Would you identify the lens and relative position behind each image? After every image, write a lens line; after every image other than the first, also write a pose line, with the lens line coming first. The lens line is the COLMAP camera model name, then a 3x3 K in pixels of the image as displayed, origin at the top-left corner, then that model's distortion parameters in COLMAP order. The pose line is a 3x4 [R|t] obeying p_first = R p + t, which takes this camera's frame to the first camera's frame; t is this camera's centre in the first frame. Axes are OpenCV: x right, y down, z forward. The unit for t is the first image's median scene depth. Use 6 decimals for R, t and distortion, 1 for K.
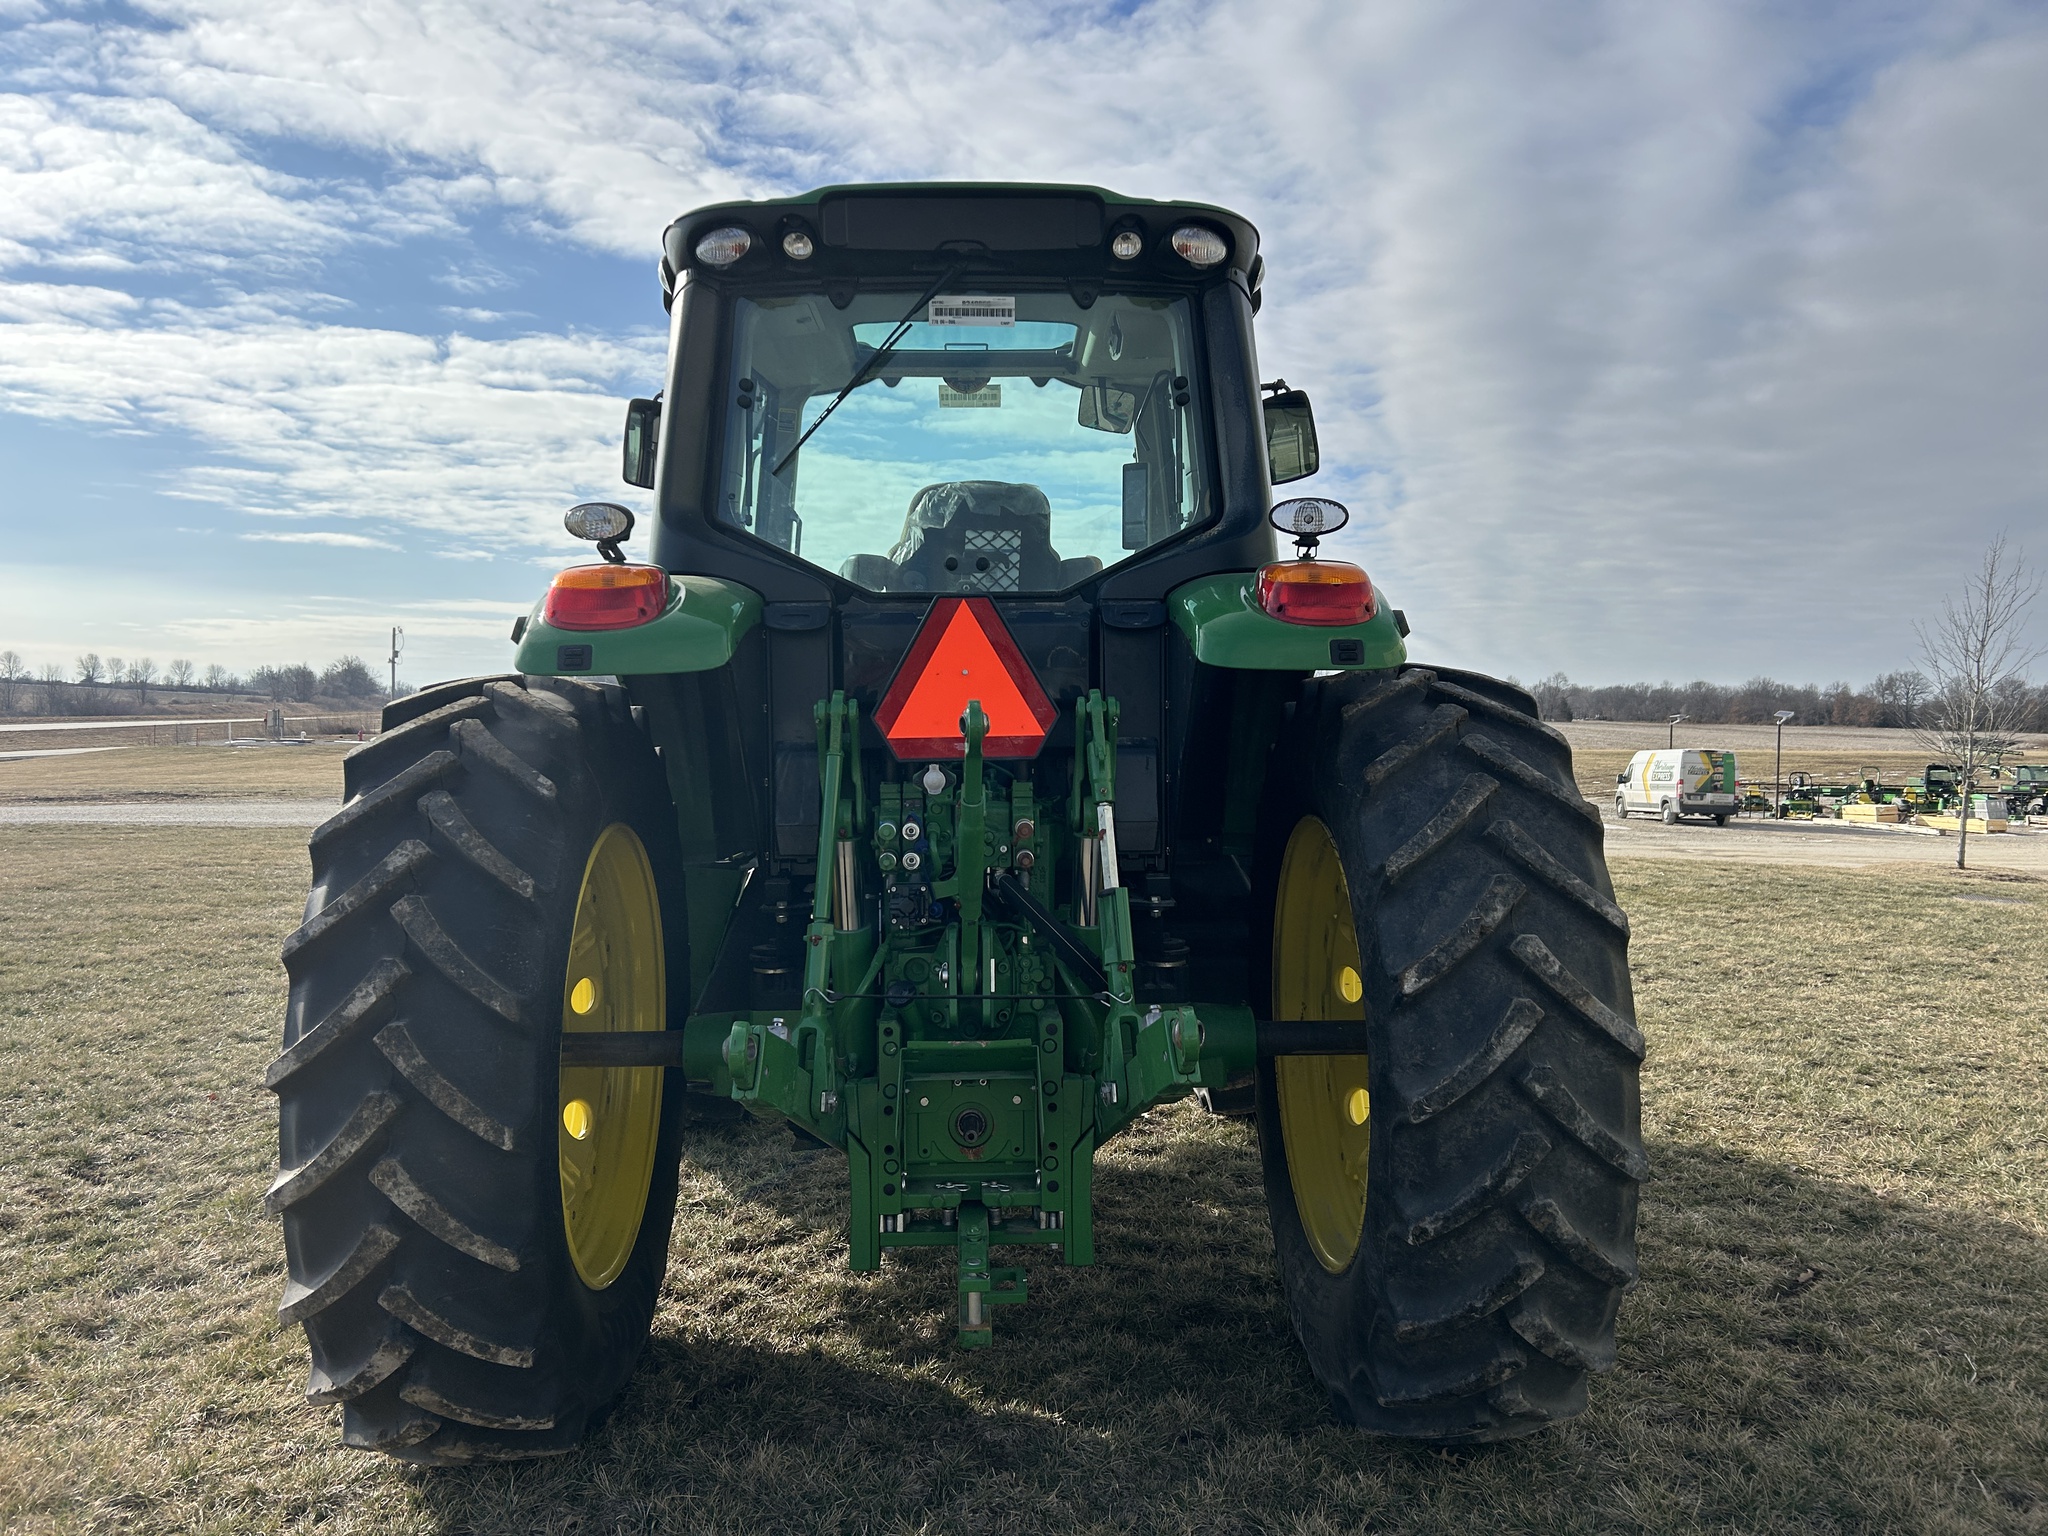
lens RADIAL K [[1559.1, 0, 1021.0], [0, 1559.1, 771.0], [0, 0, 1]] dist [0.050711, -0.039010]
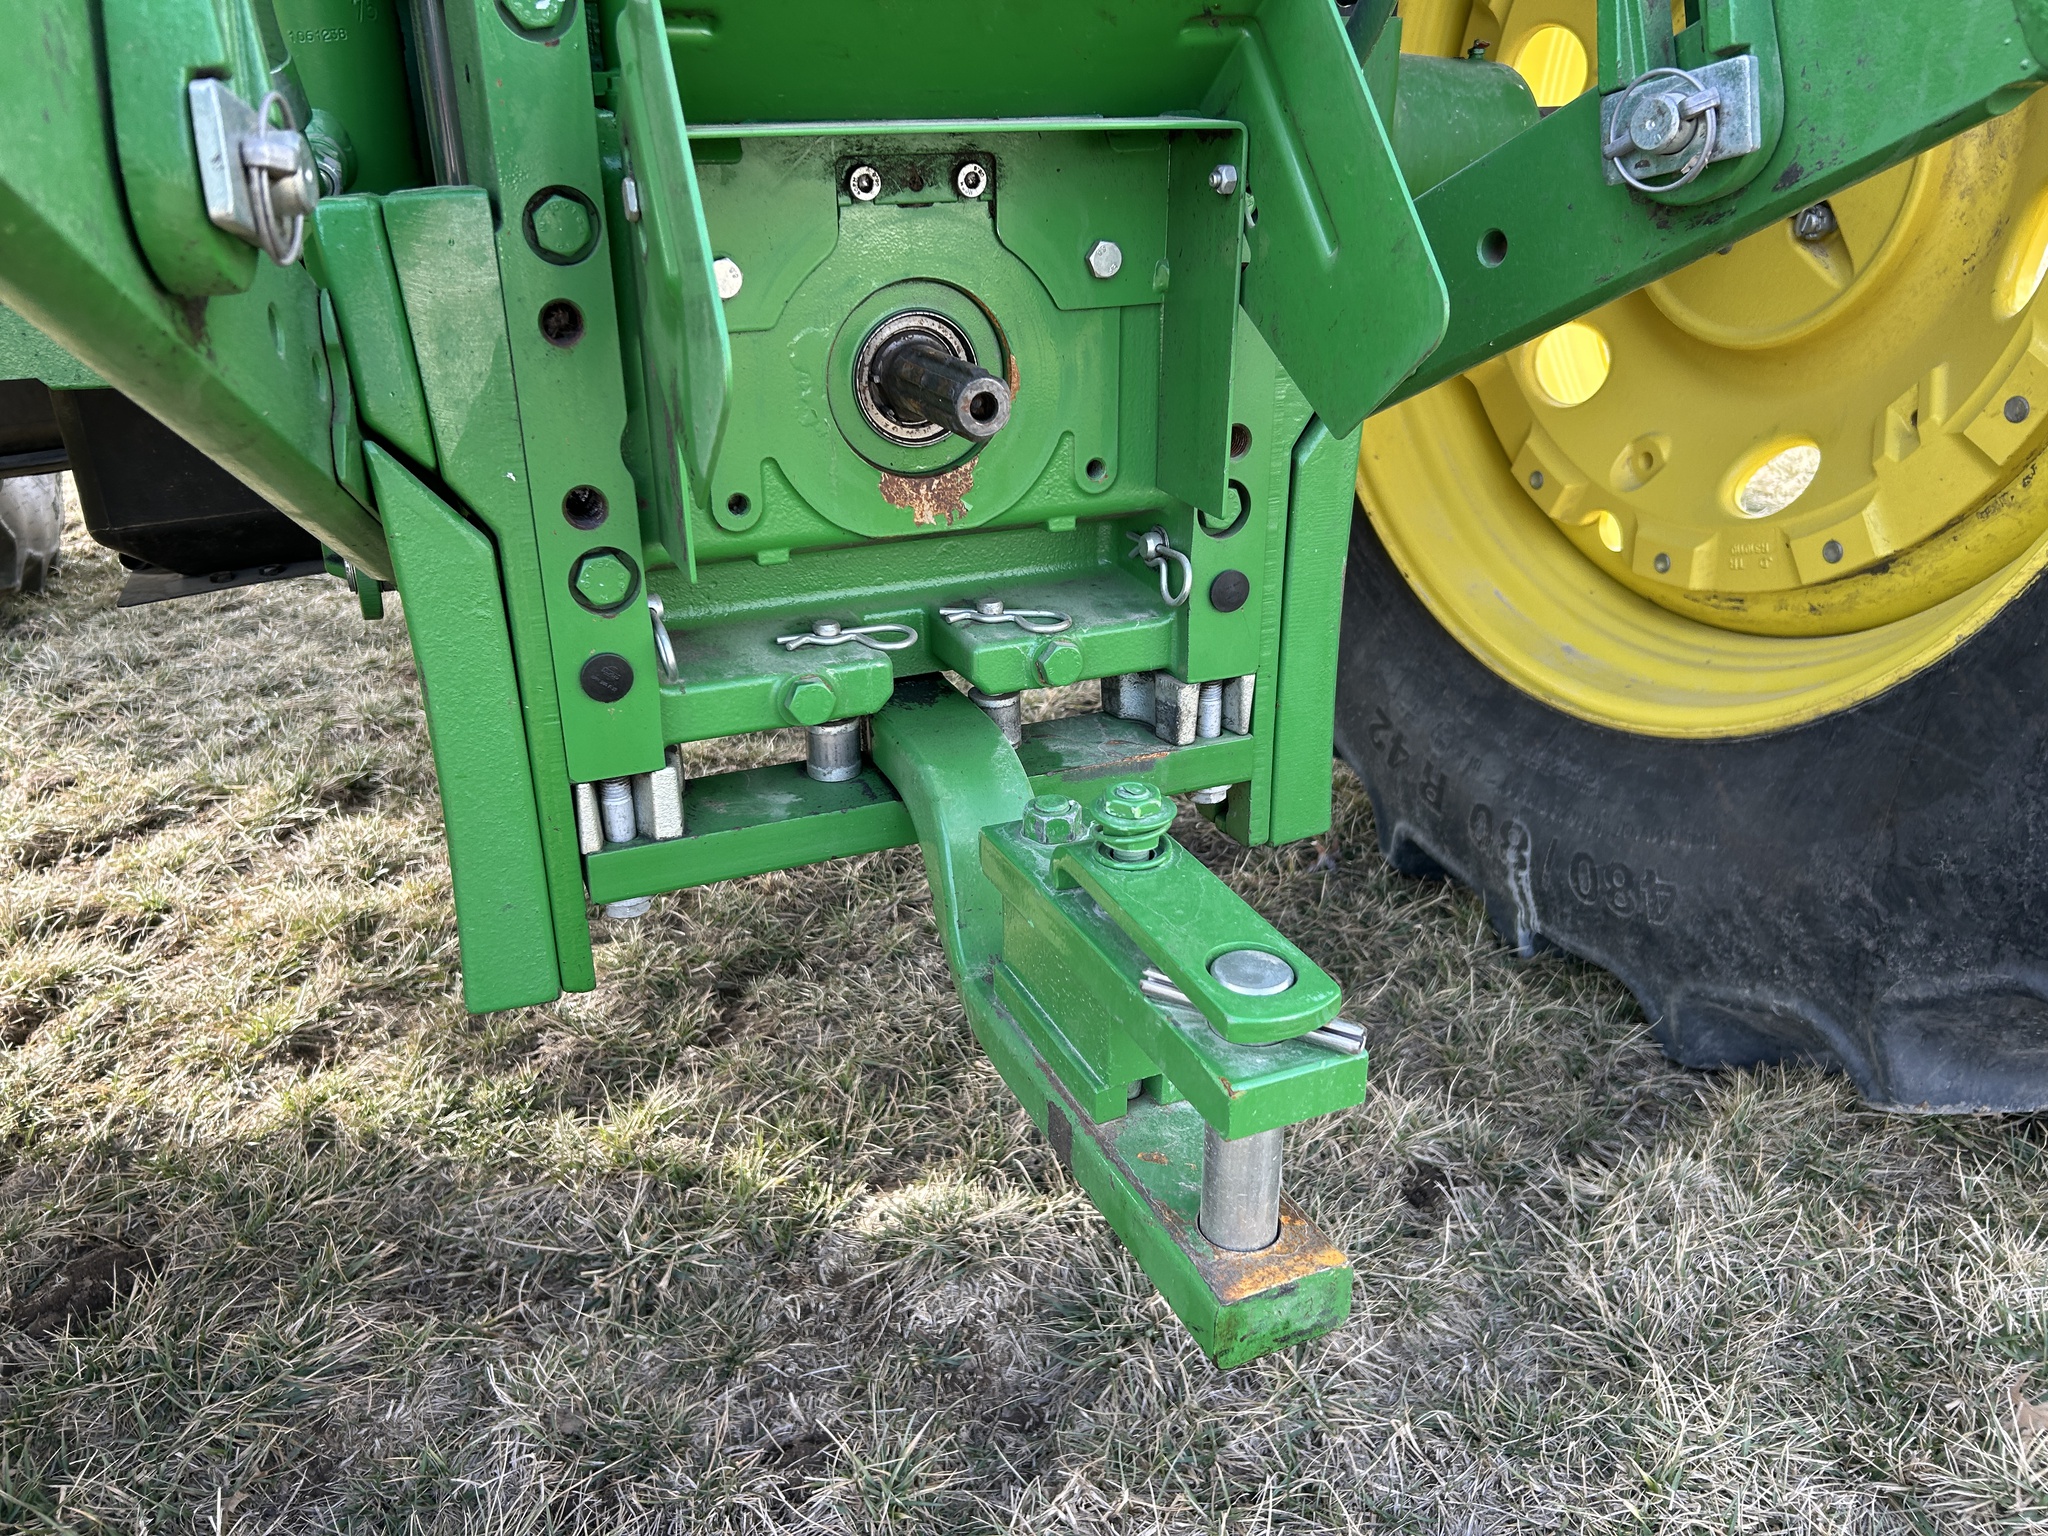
lens RADIAL K [[1559.1, 0, 1025.2], [0, 1559.1, 760.7], [0, 0, 1]] dist [0.050711, -0.039010]
pose [[0.930257, -0.140475, 0.338952, -0.085652], [0.019516, 0.941442, 0.336609, 0.162086], [-0.366389, -0.306518, 0.878525, 0.616917]]
